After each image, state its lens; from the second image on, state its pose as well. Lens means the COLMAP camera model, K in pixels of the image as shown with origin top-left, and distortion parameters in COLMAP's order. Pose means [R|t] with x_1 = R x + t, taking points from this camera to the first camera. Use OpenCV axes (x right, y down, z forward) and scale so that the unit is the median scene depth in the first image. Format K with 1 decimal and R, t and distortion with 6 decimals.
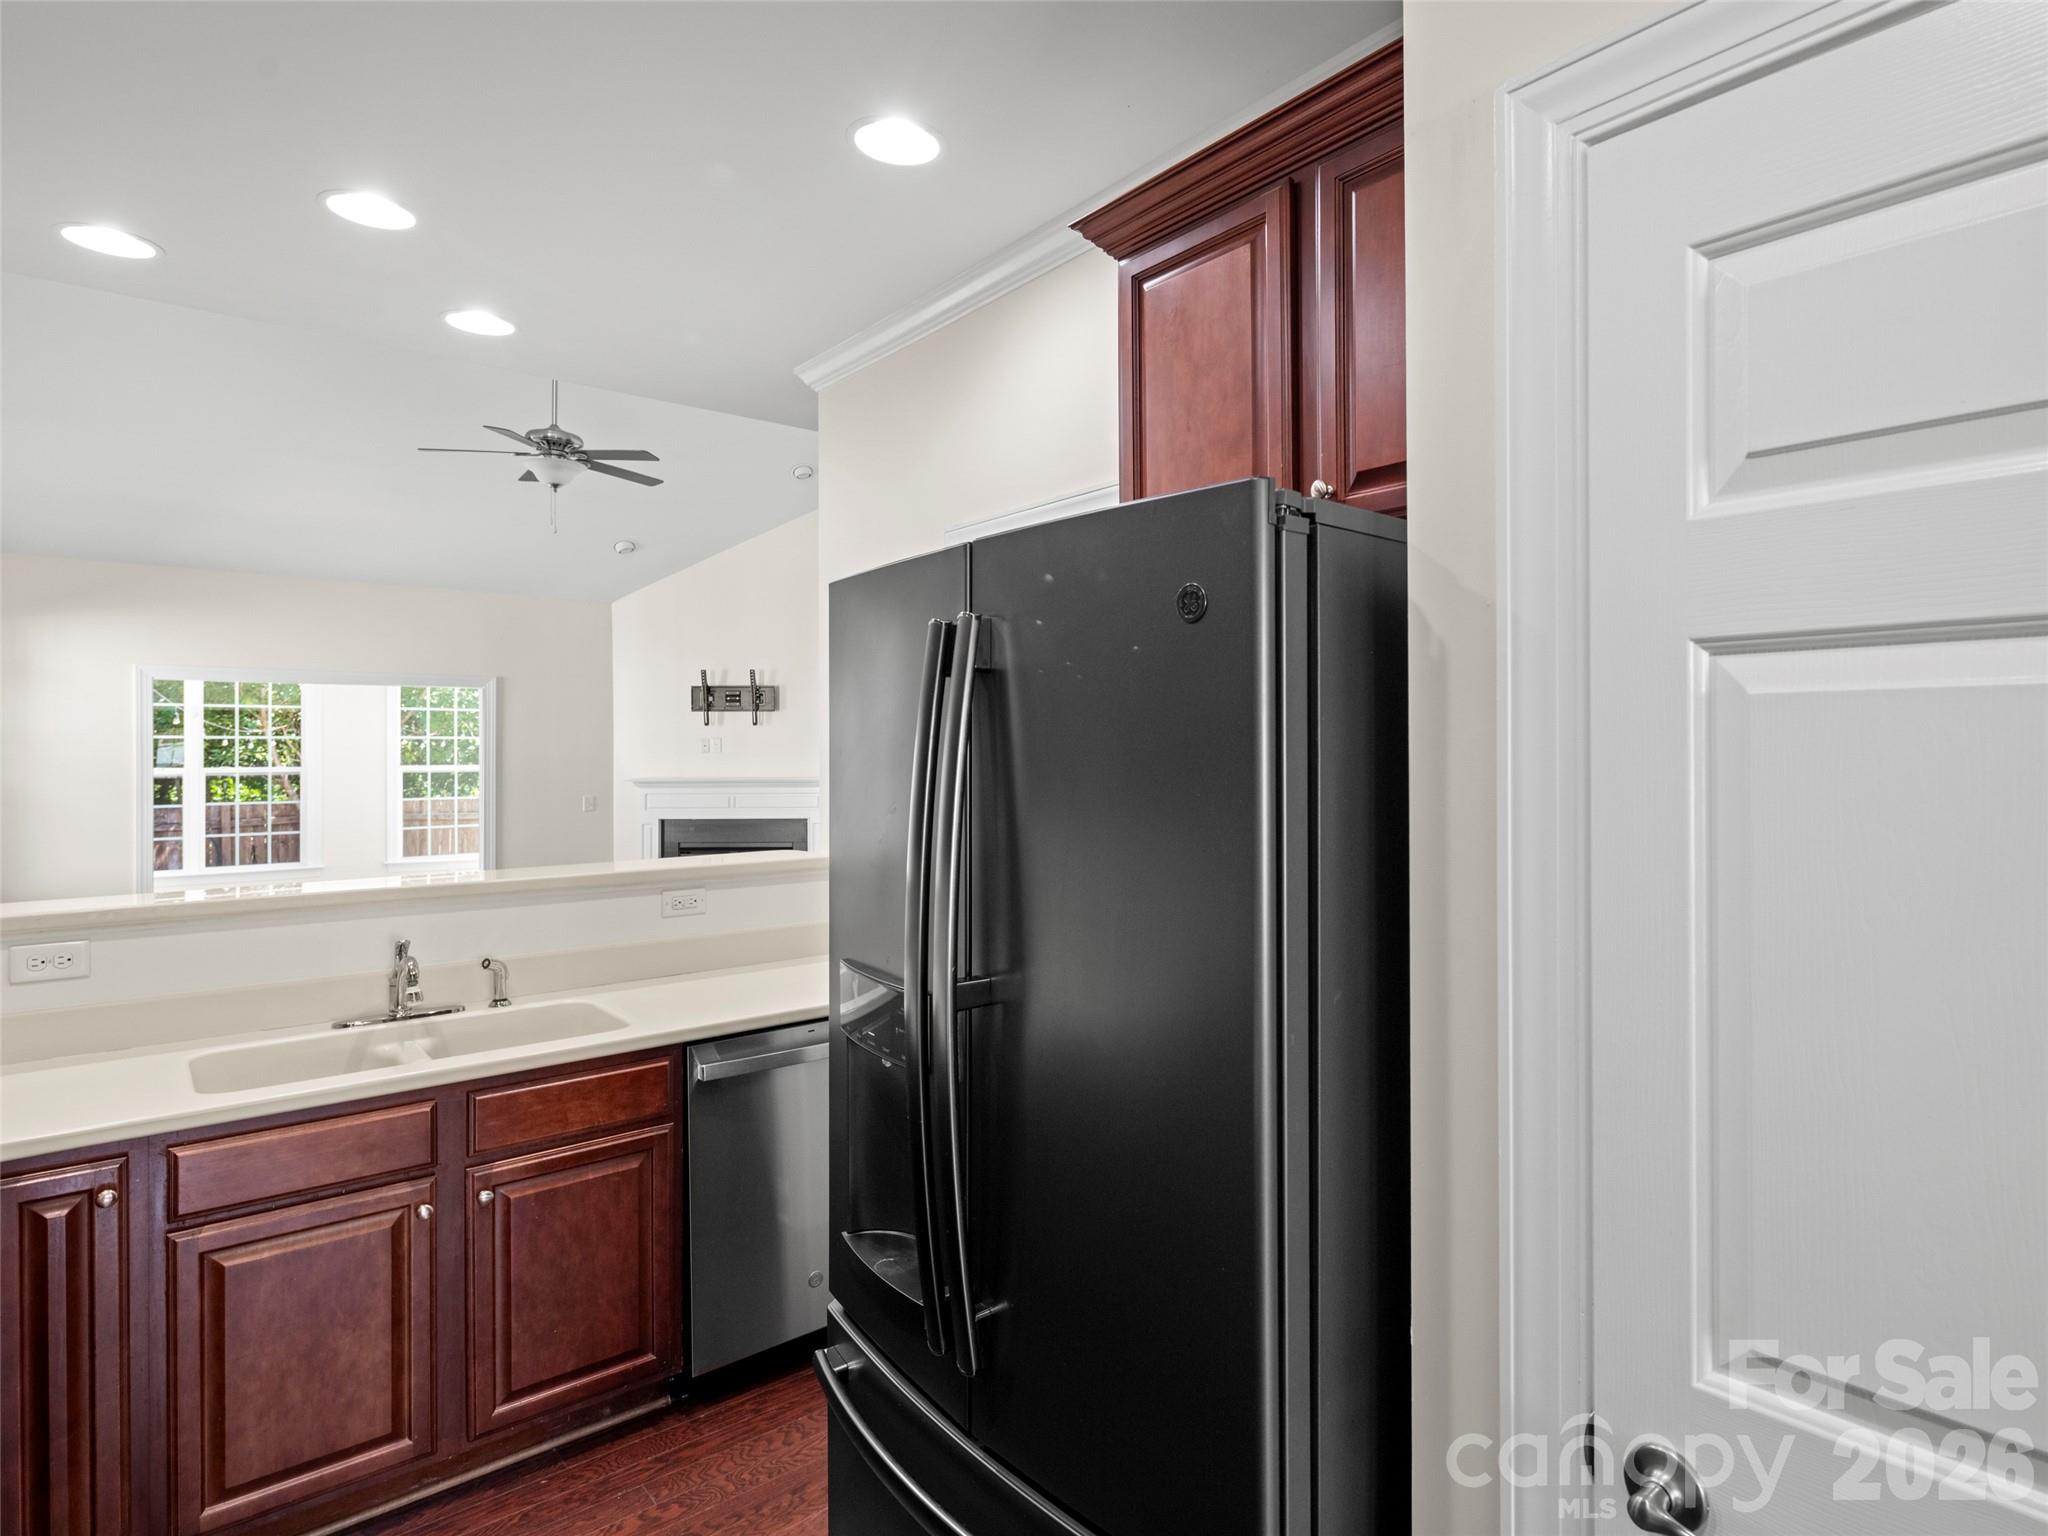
lens RADIAL K [[1132.4, 0, 1173.1], [0, 1132.4, 746.7], [0, 0, 1]] dist [0.006421, -0.005849]
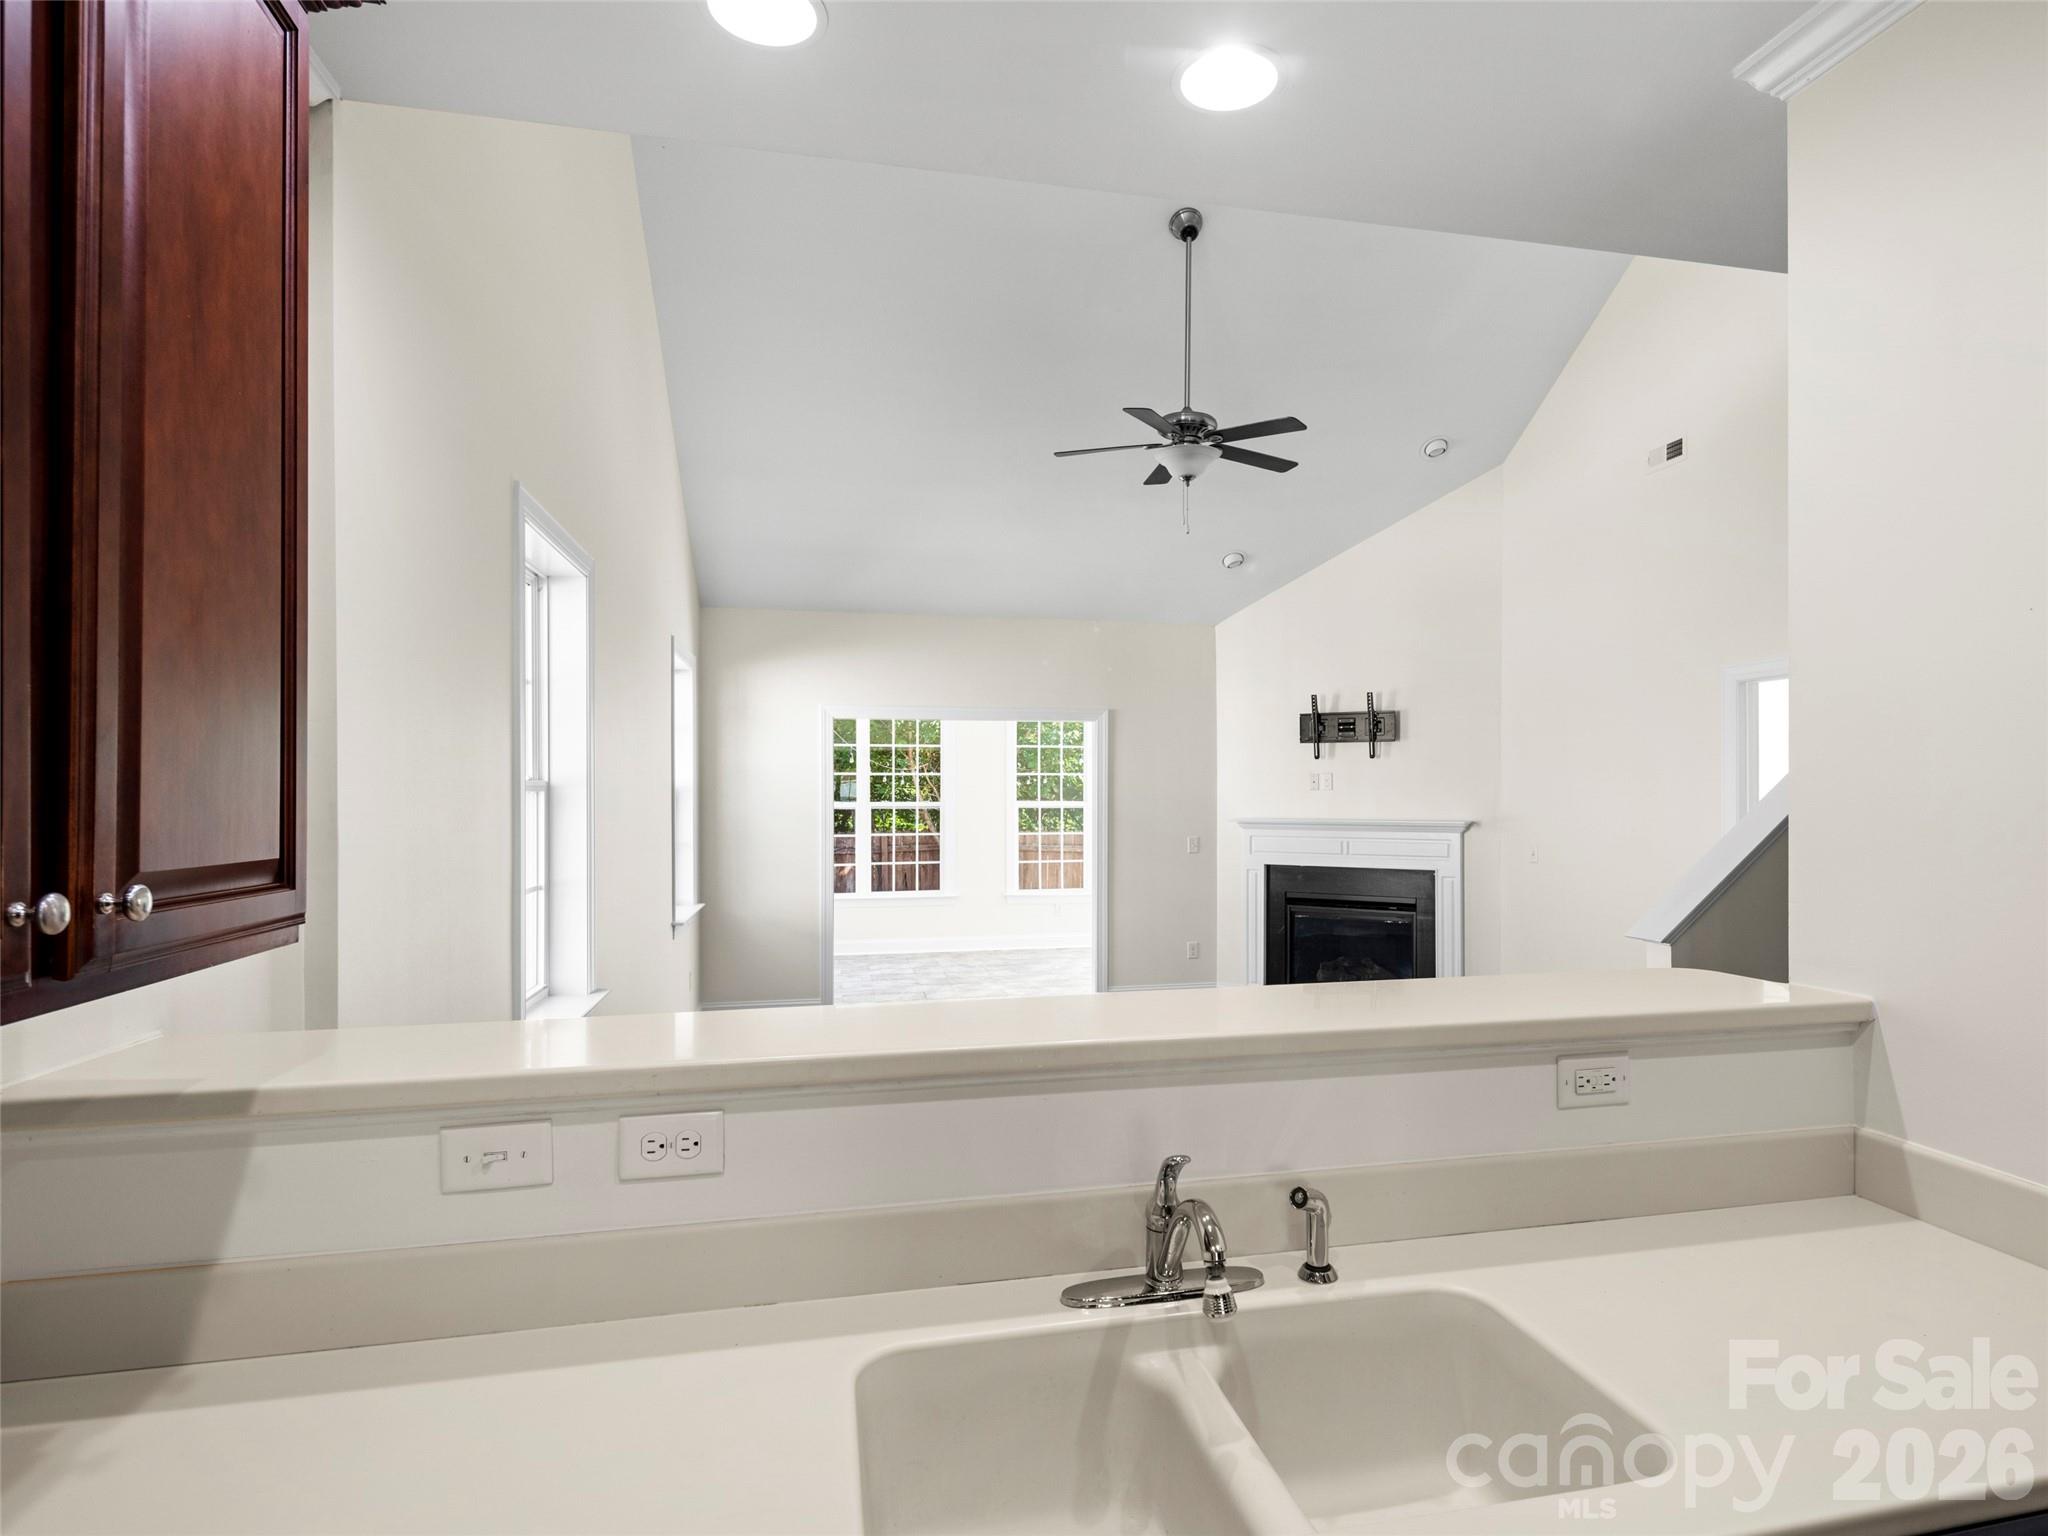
lens RADIAL K [[1132.4, 0, 1072.5], [0, 1132.4, 789.7], [0, 0, 1]] dist [0.006421, -0.005849]
pose [[0.863097, 0.004141, -0.505021, -0.186105], [-0.001865, 0.999986, 0.005012, 0.001315], [0.505034, -0.003384, 0.863093, 0.215499]]
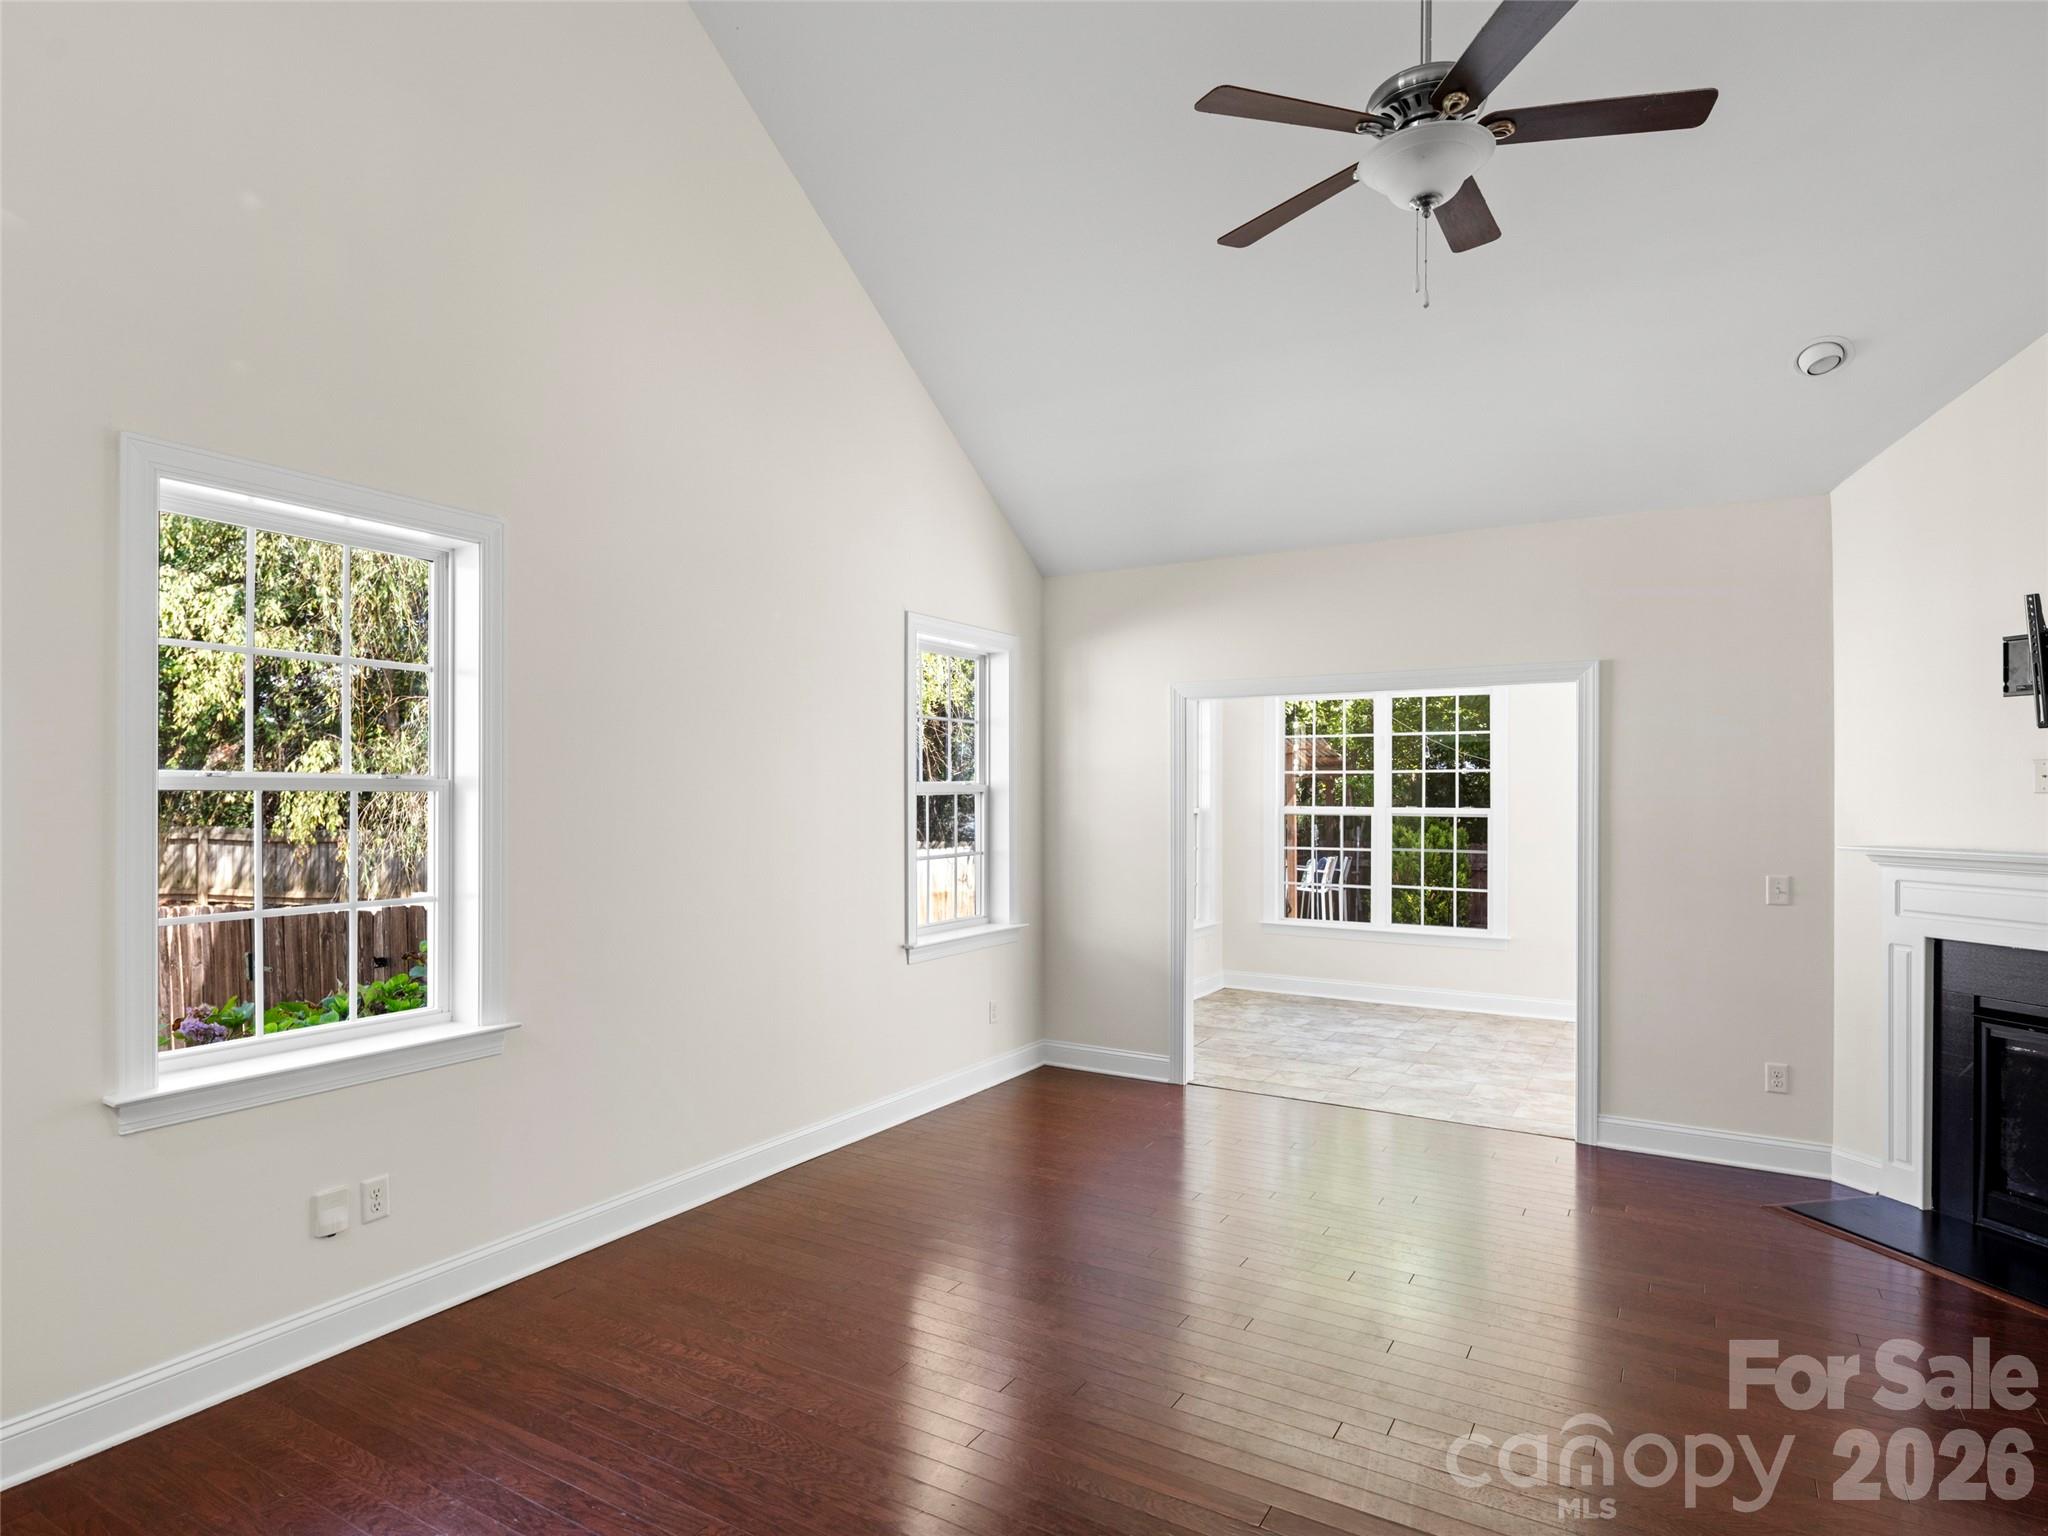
lens RADIAL K [[1132.4, 0, 985.0], [0, 1132.4, 791.4], [0, 0, 1]] dist [0.006421, -0.005849]
pose [[0.245771, 0.004648, -0.969317, -0.143535], [0.002194, 0.999983, 0.005352, 0.002266], [0.969325, -0.003442, 0.245757, 0.722619]]
